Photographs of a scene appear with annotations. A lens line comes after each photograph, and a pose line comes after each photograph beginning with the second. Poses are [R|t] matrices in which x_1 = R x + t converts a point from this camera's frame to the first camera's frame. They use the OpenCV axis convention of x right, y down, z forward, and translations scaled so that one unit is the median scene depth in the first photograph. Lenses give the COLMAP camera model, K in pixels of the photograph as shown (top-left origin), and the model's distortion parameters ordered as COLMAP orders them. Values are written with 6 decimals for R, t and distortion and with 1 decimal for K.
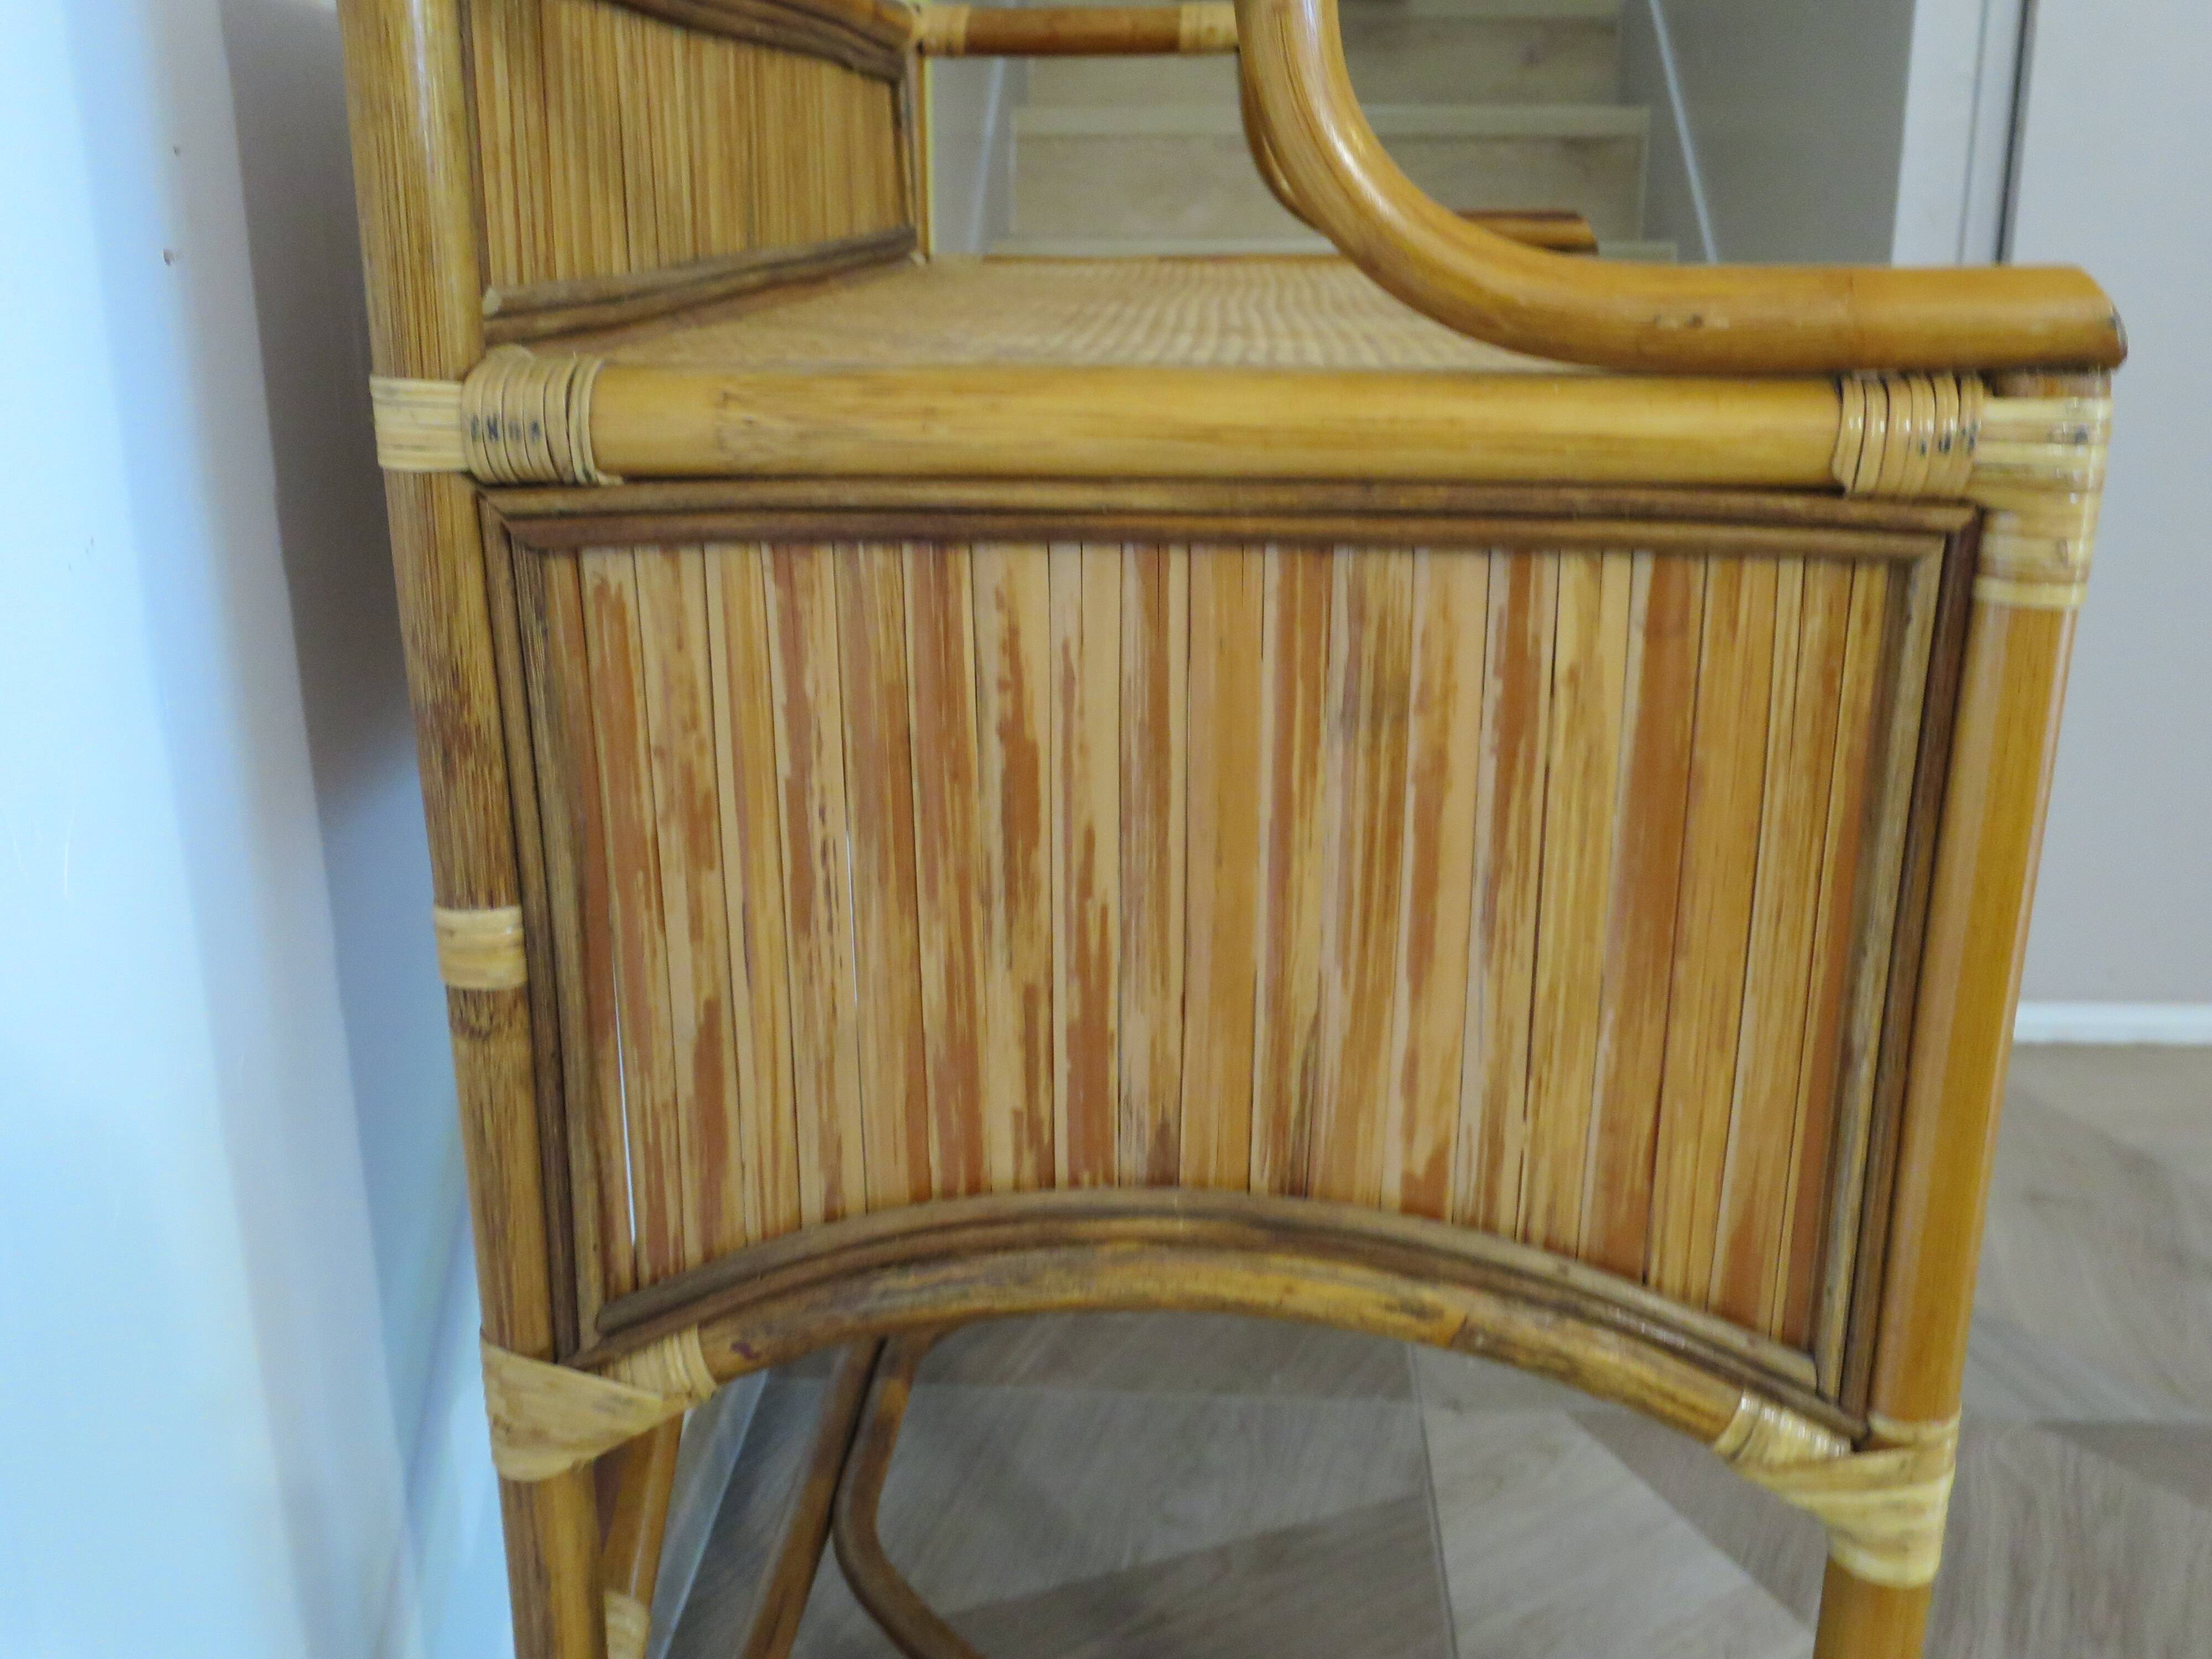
lens RADIAL K [[2126.7, 0, 1114.7], [0, 2126.7, 833.4], [0, 0, 1]] dist [-0.048038, 0.000000]
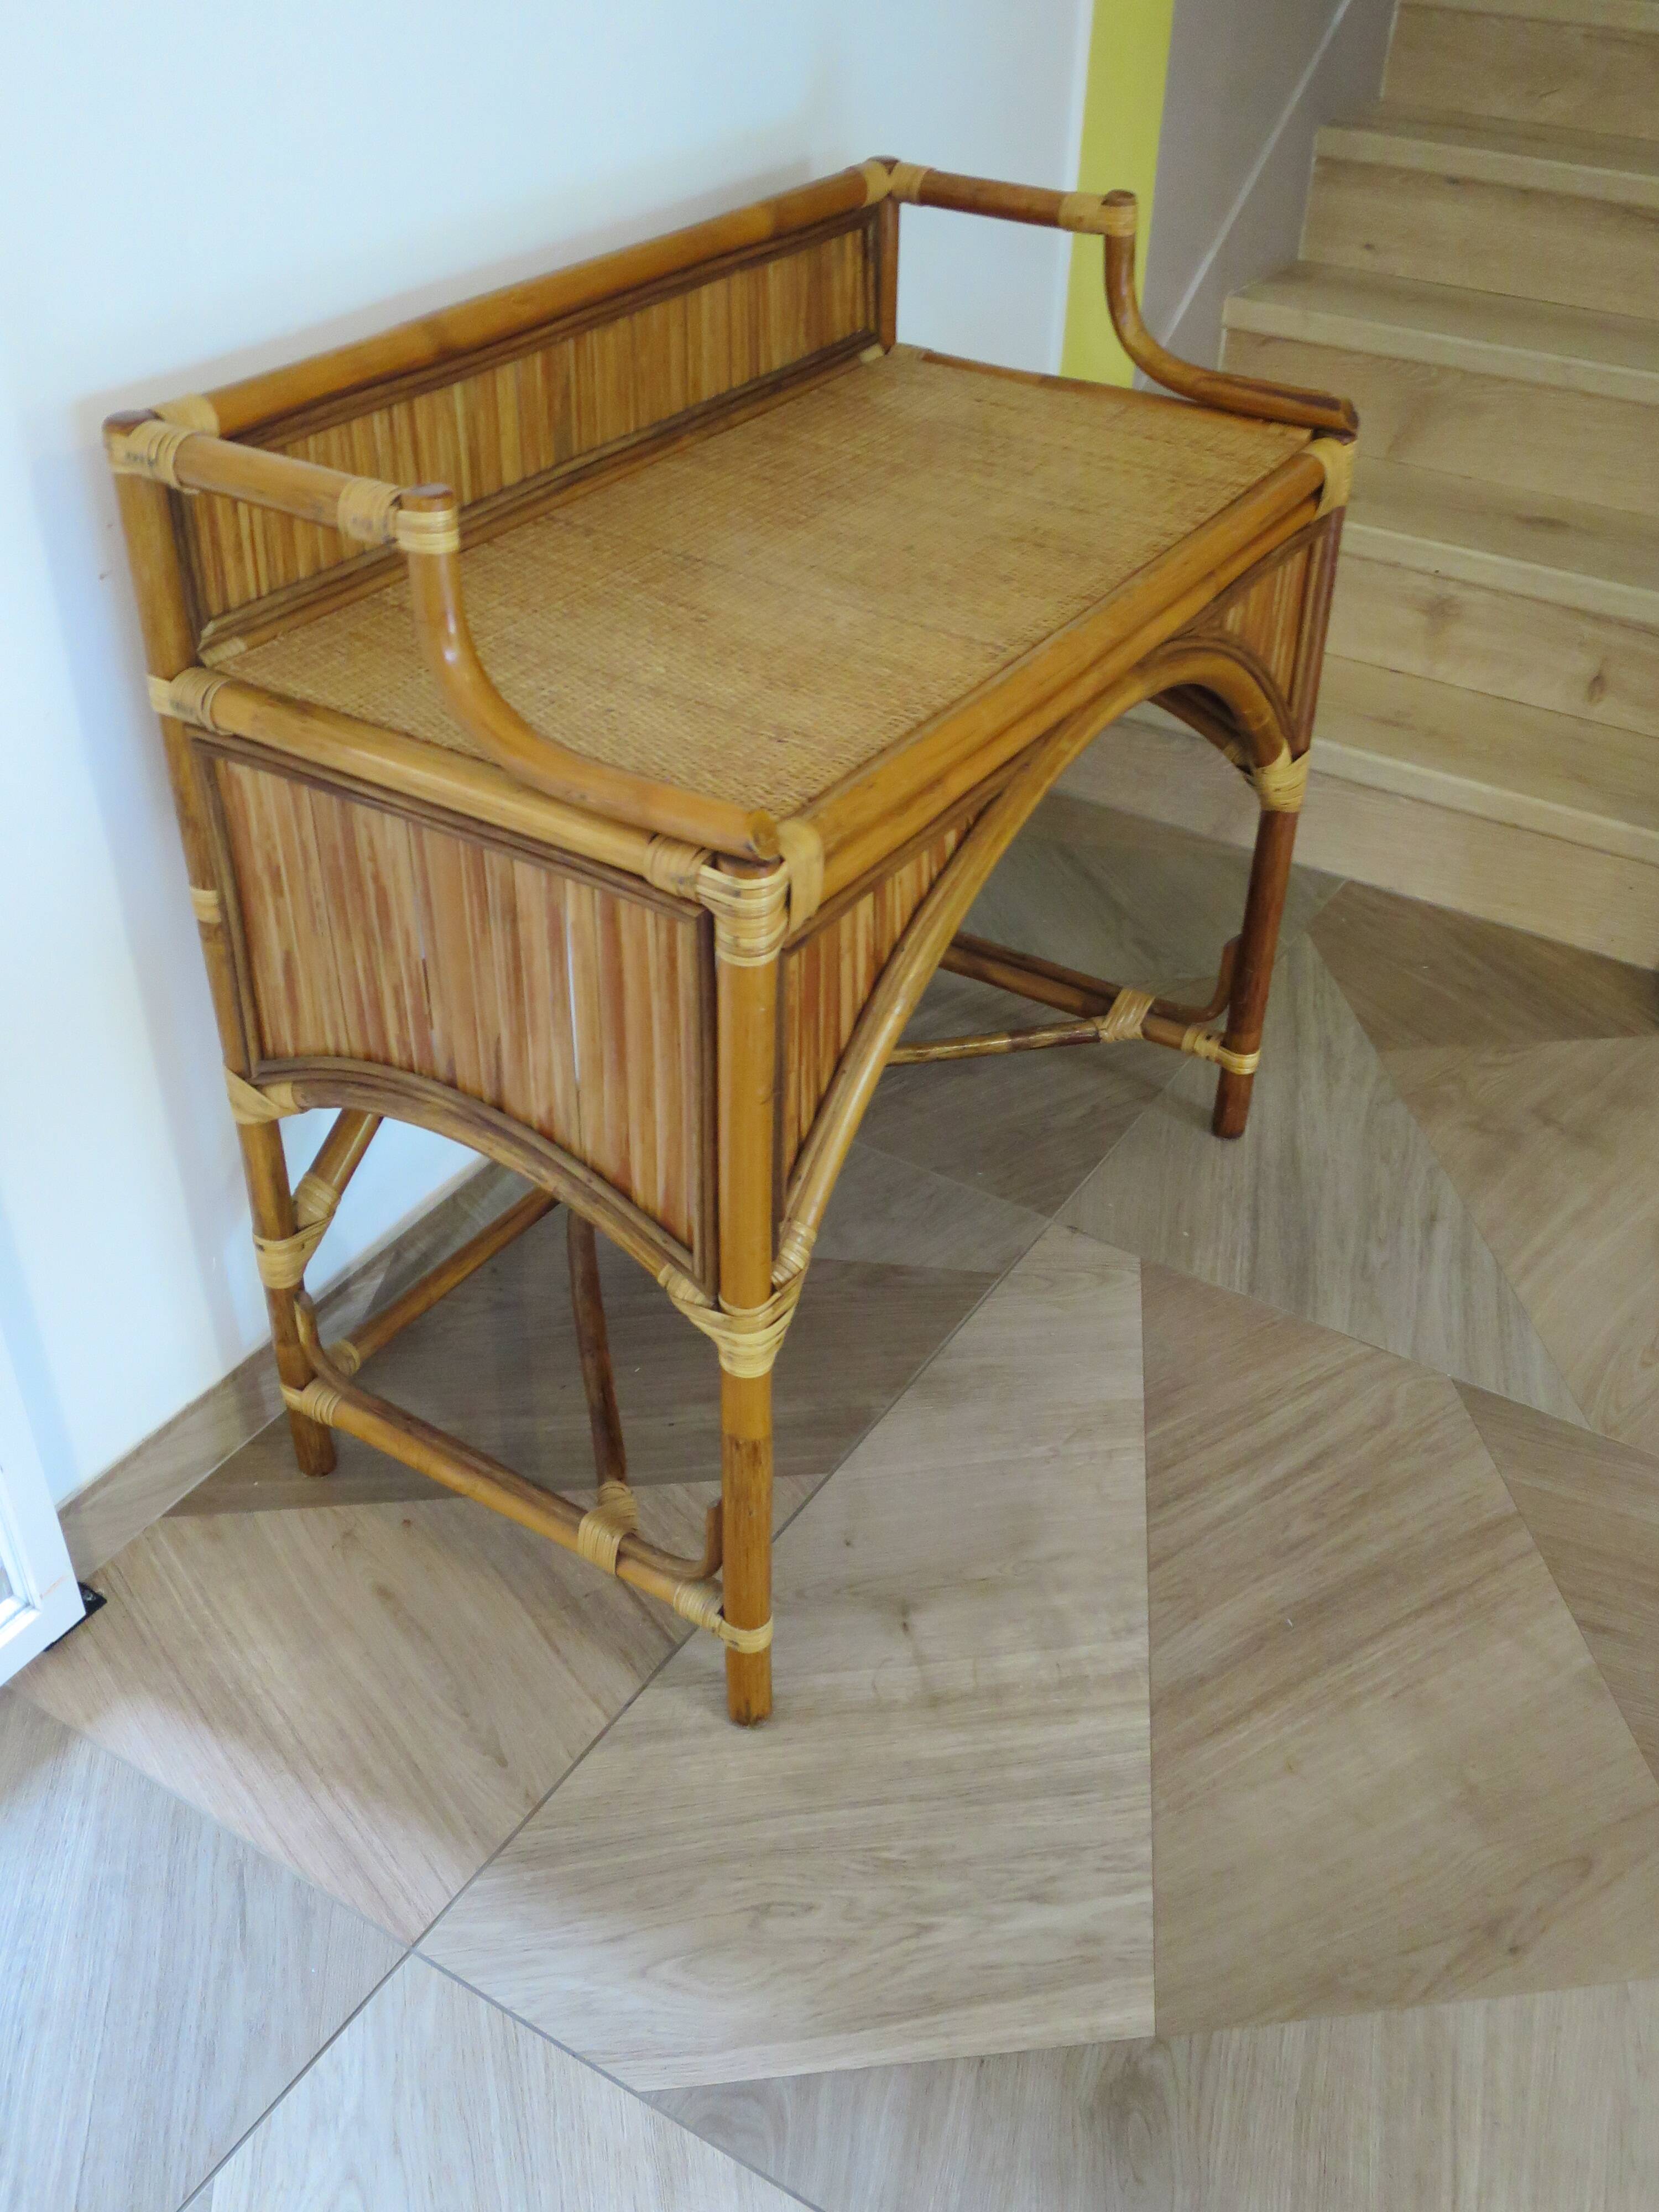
lens RADIAL K [[2126.7, 0, 826.6], [0, 2126.7, 1101.9], [0, 0, 1]] dist [-0.048038, 0.000000]
pose [[0.875477, 0.294191, -0.383396, 1.188726], [-0.160317, 0.925229, 0.343875, -0.622113], [0.455894, -0.239589, 0.857180, -0.674020]]
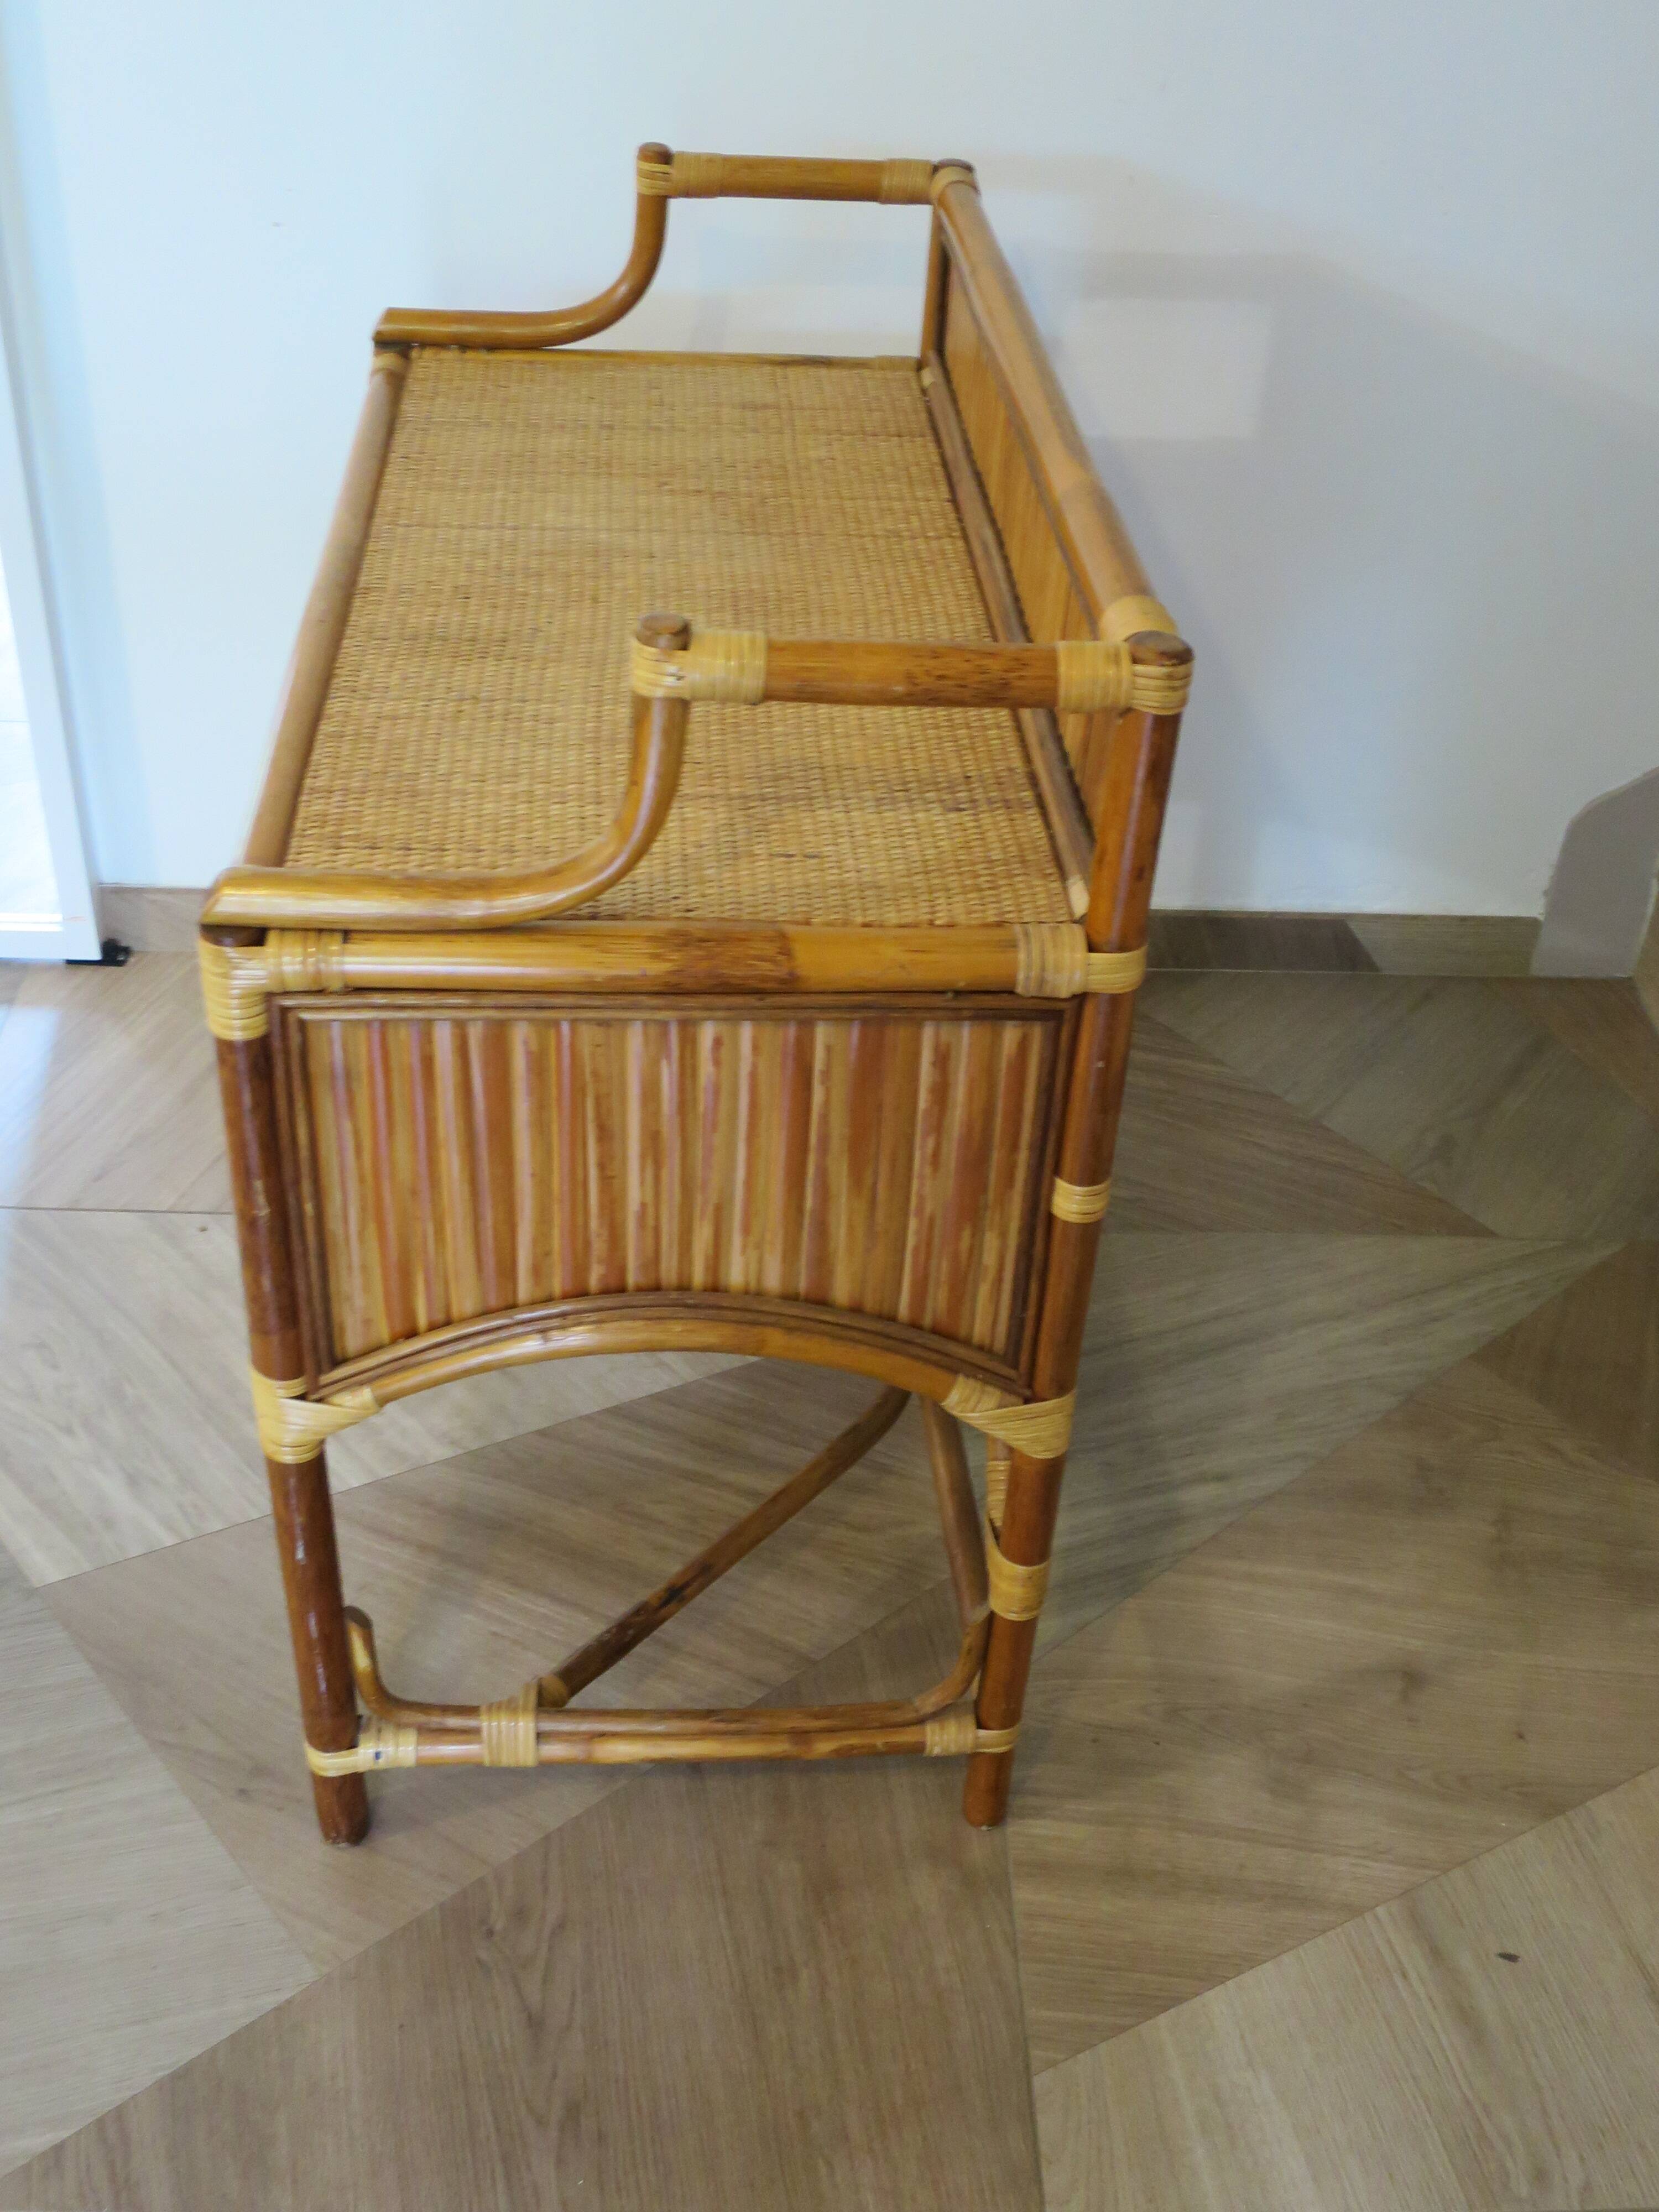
lens RADIAL K [[2256.5, 0, 831.3], [0, 2256.5, 1100.3], [0, 0, 1]] dist [-0.063951, 0.000000]
pose [[0.084623, 0.594323, -0.799762, 2.771388], [-0.345349, 0.770384, 0.535950, -1.229803], [0.934651, 0.230843, 0.270441, 1.112591]]
